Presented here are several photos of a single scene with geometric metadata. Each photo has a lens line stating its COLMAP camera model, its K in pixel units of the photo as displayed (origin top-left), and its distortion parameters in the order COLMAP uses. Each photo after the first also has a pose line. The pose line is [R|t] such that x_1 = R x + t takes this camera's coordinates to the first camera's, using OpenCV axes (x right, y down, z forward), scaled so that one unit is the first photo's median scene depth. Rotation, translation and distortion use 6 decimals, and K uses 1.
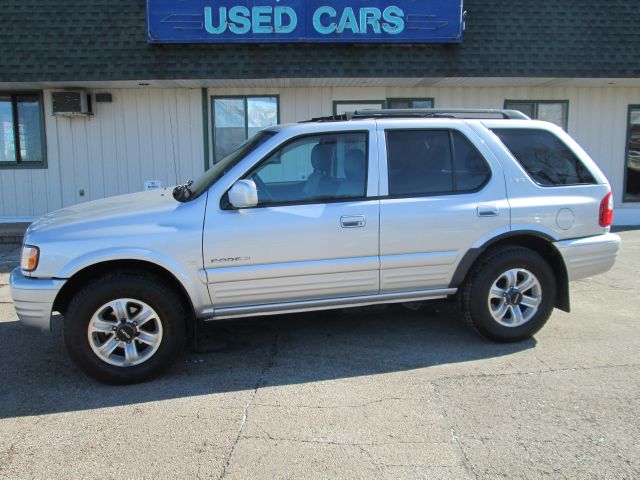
lens RADIAL K [[534.1, 0, 314.2], [0, 534.1, 237.6], [0, 0, 1]] dist [-0.043402, 0.035143]
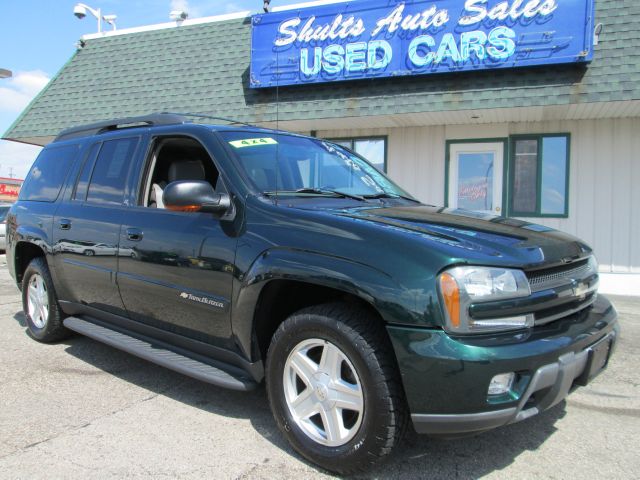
lens RADIAL K [[534.1, 0, 315.6], [0, 534.1, 236.8], [0, 0, 1]] dist [-0.043402, 0.035143]
pose [[0.912976, 0.037766, -0.406262, 0.231658], [-0.086119, 0.991111, -0.101399, 0.015901], [0.398821, 0.127562, 0.908113, 0.137088]]
